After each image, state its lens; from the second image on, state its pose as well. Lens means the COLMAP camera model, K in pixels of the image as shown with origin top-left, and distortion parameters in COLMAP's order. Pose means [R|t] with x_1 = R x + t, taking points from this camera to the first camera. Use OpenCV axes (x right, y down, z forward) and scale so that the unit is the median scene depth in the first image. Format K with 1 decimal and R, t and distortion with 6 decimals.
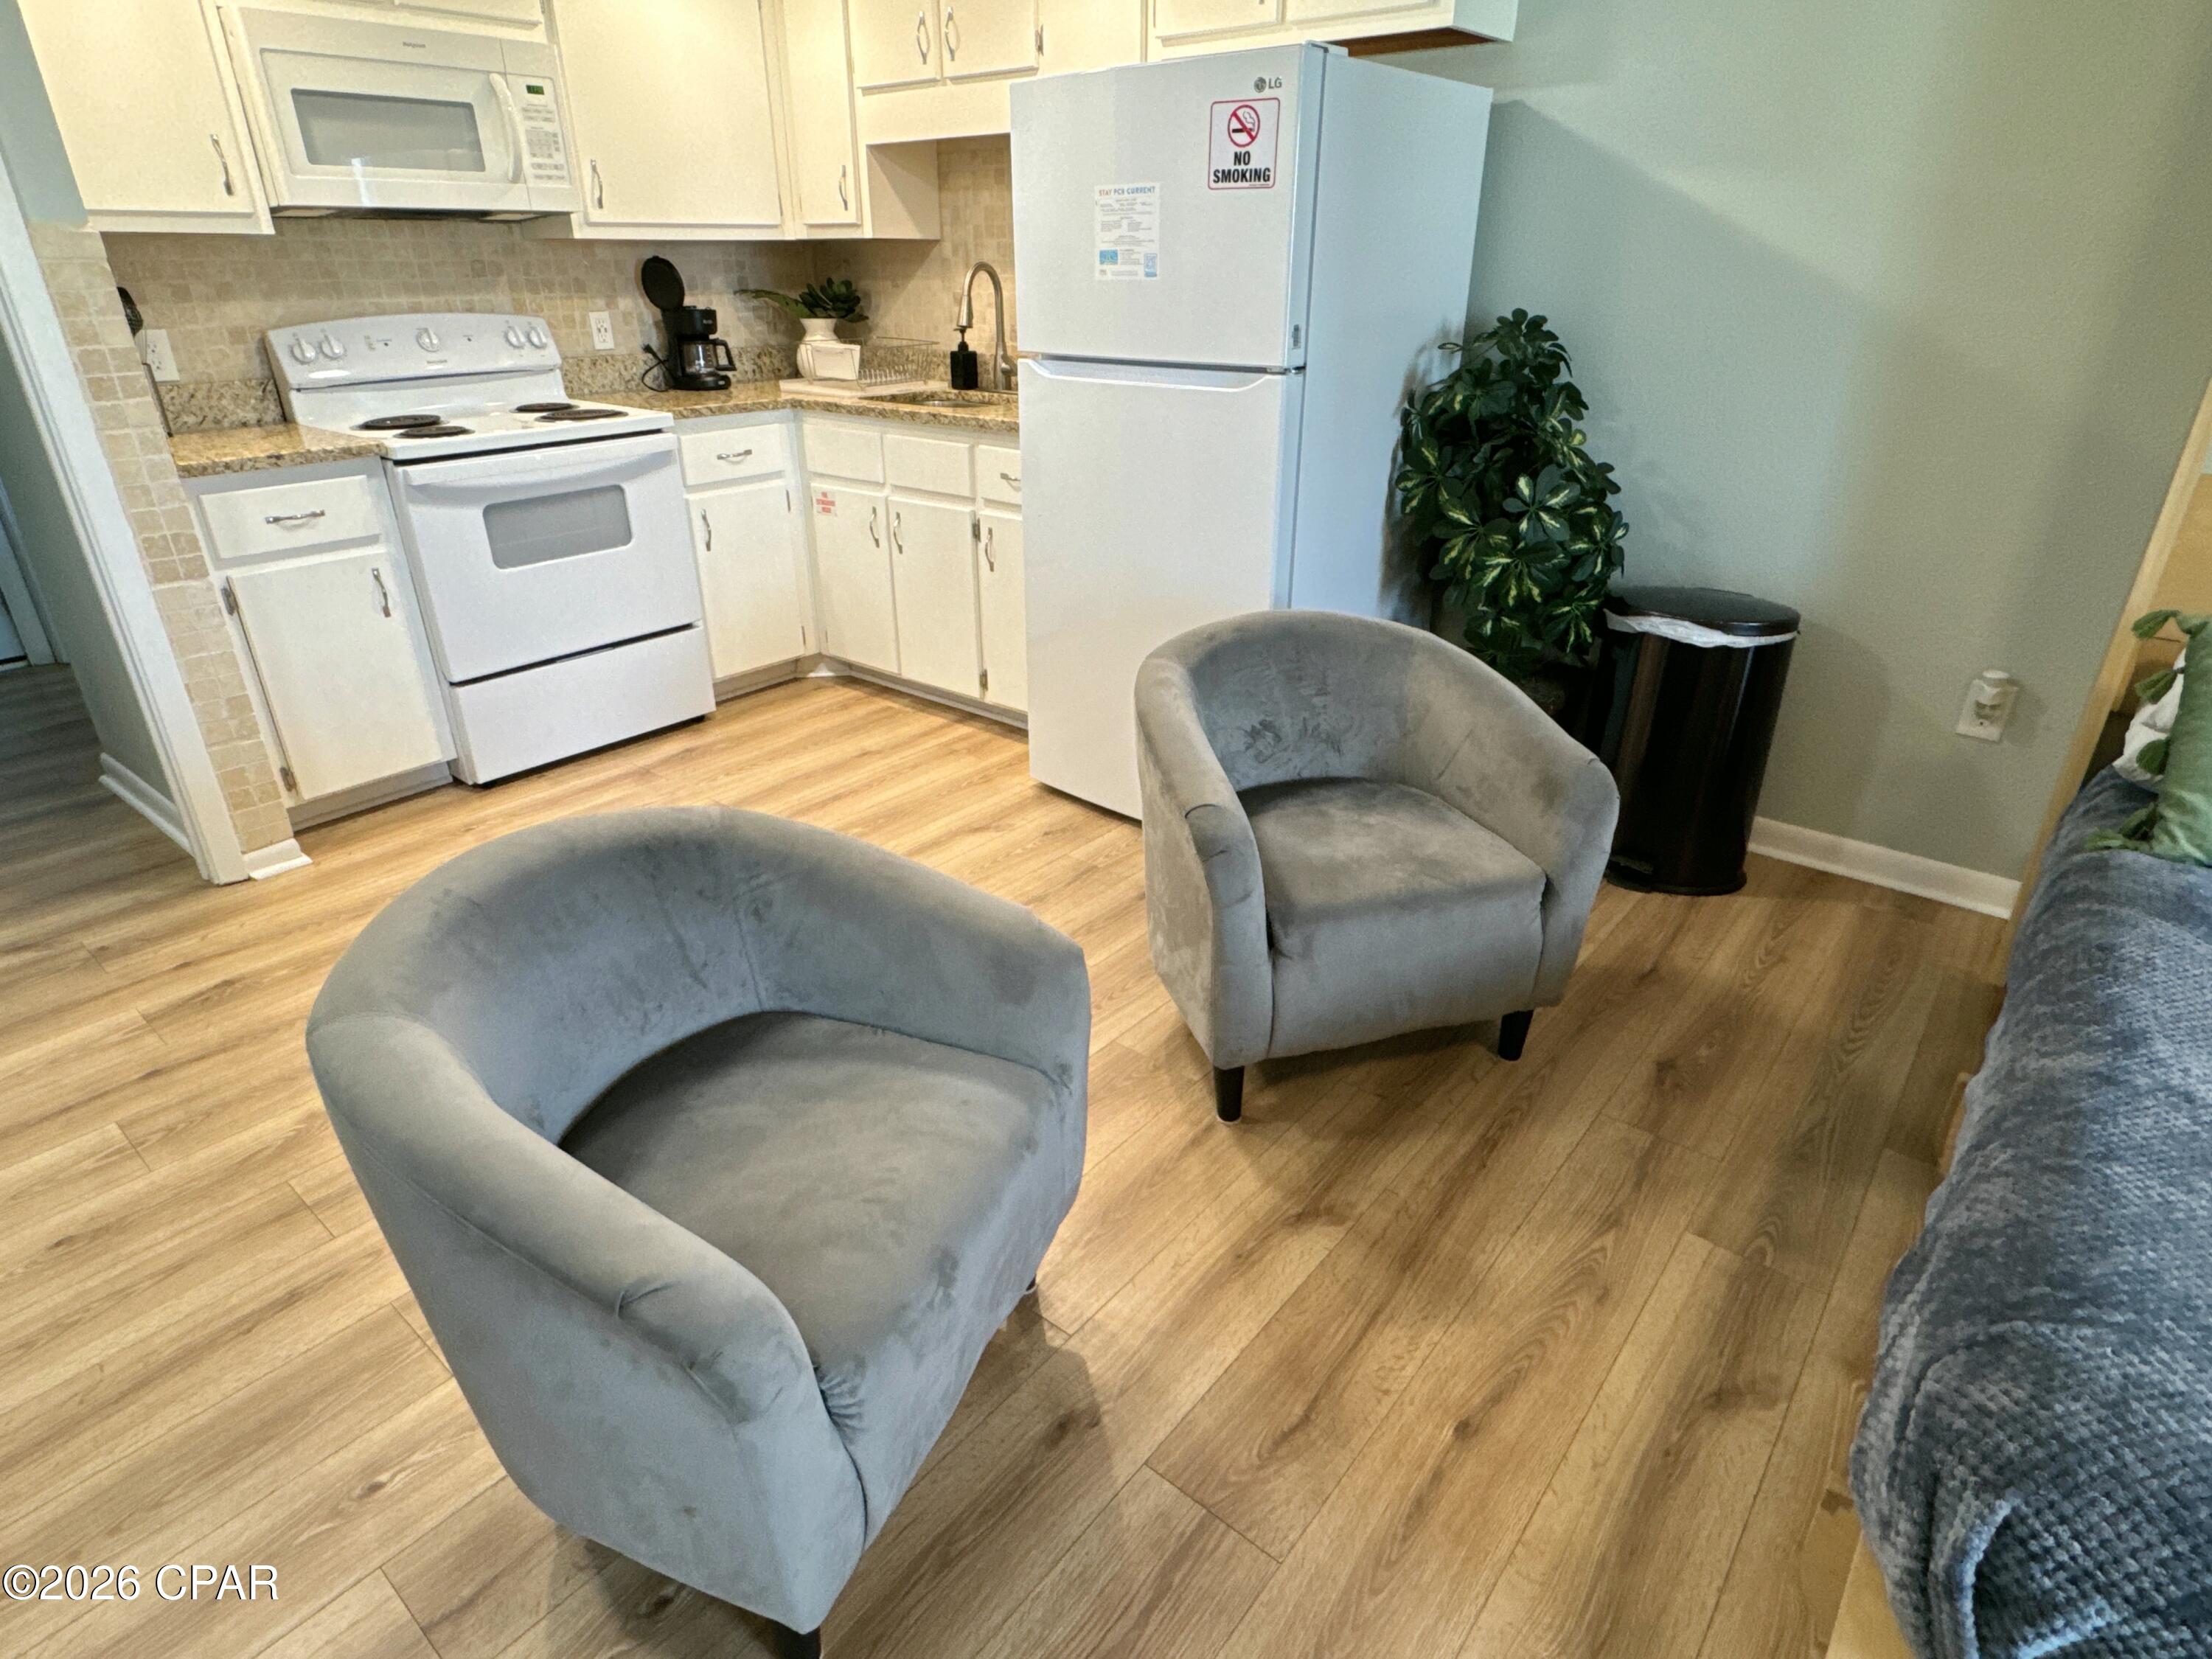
lens RADIAL K [[1206.7, 0, 1106.0], [0, 1206.7, 829.5], [0, 0, 1]] dist [-0.001677, 0.001247]
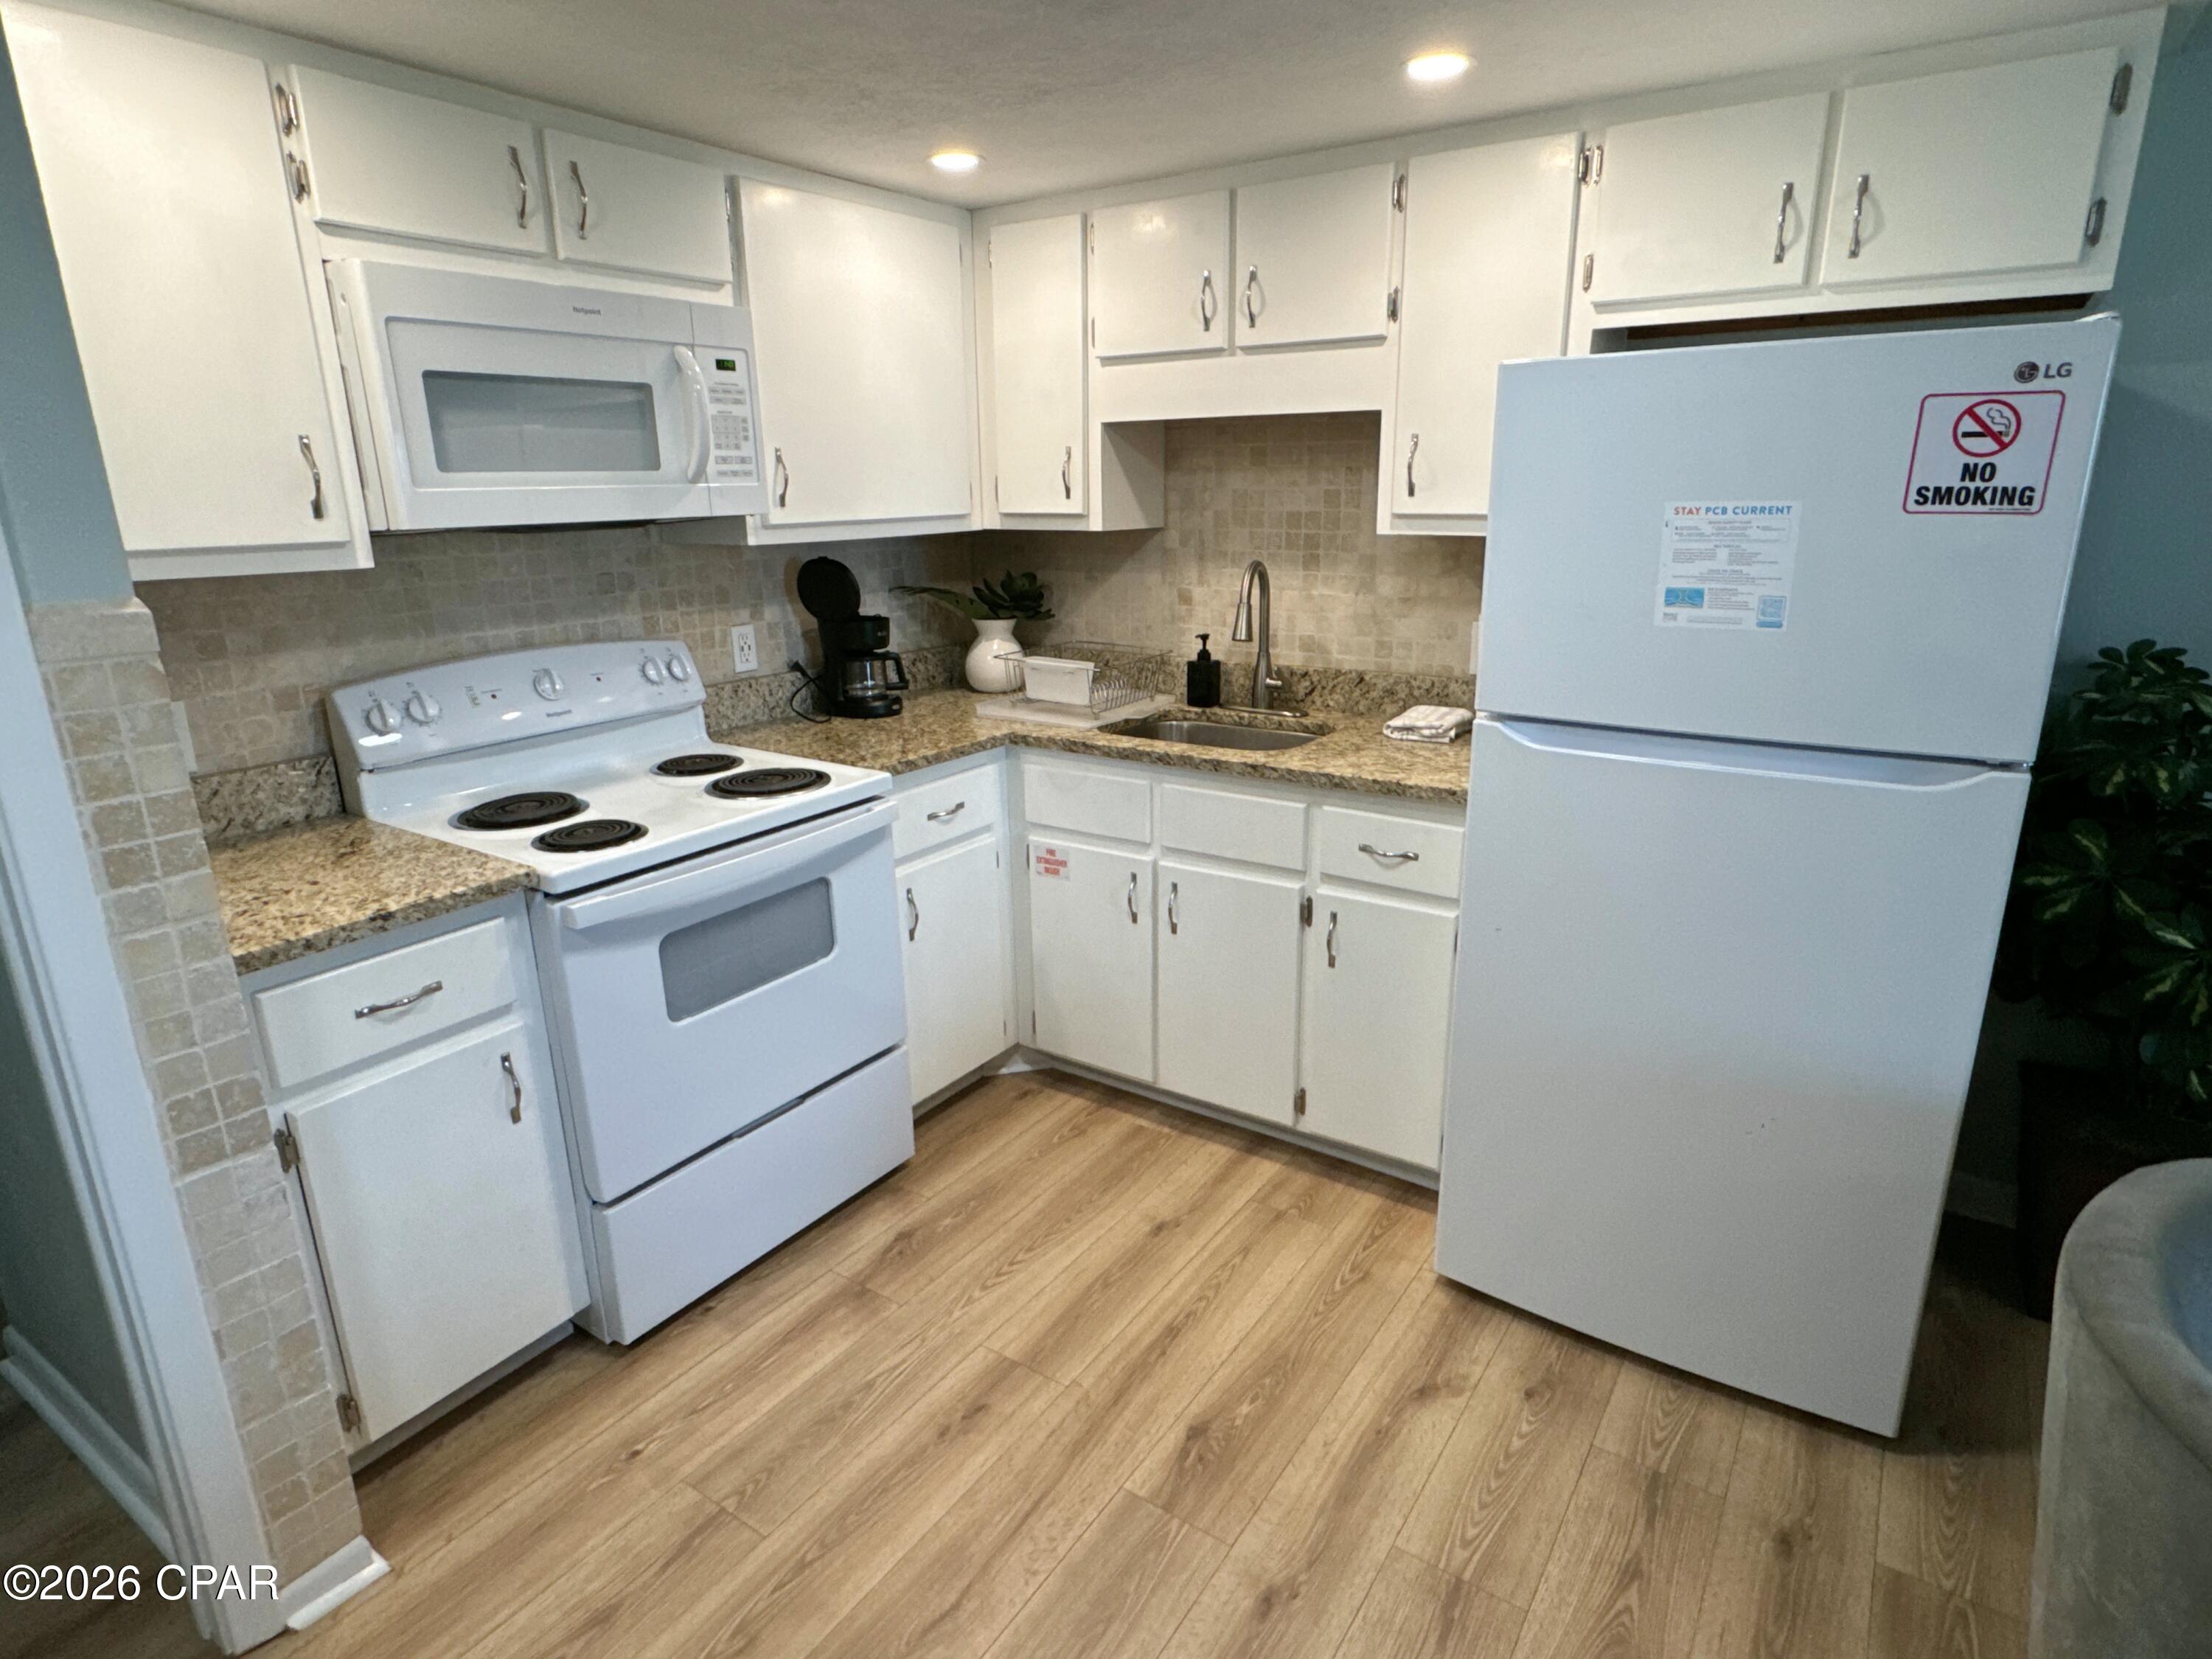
lens RADIAL K [[1206.7, 0, 1106.0], [0, 1206.7, 829.5], [0, 0, 1]] dist [-0.001677, 0.001247]
pose [[0.995612, -0.036687, 0.086082, -0.300654], [0.050113, 0.985940, -0.159410, -0.192718], [-0.079023, 0.163025, 0.983452, 0.285118]]
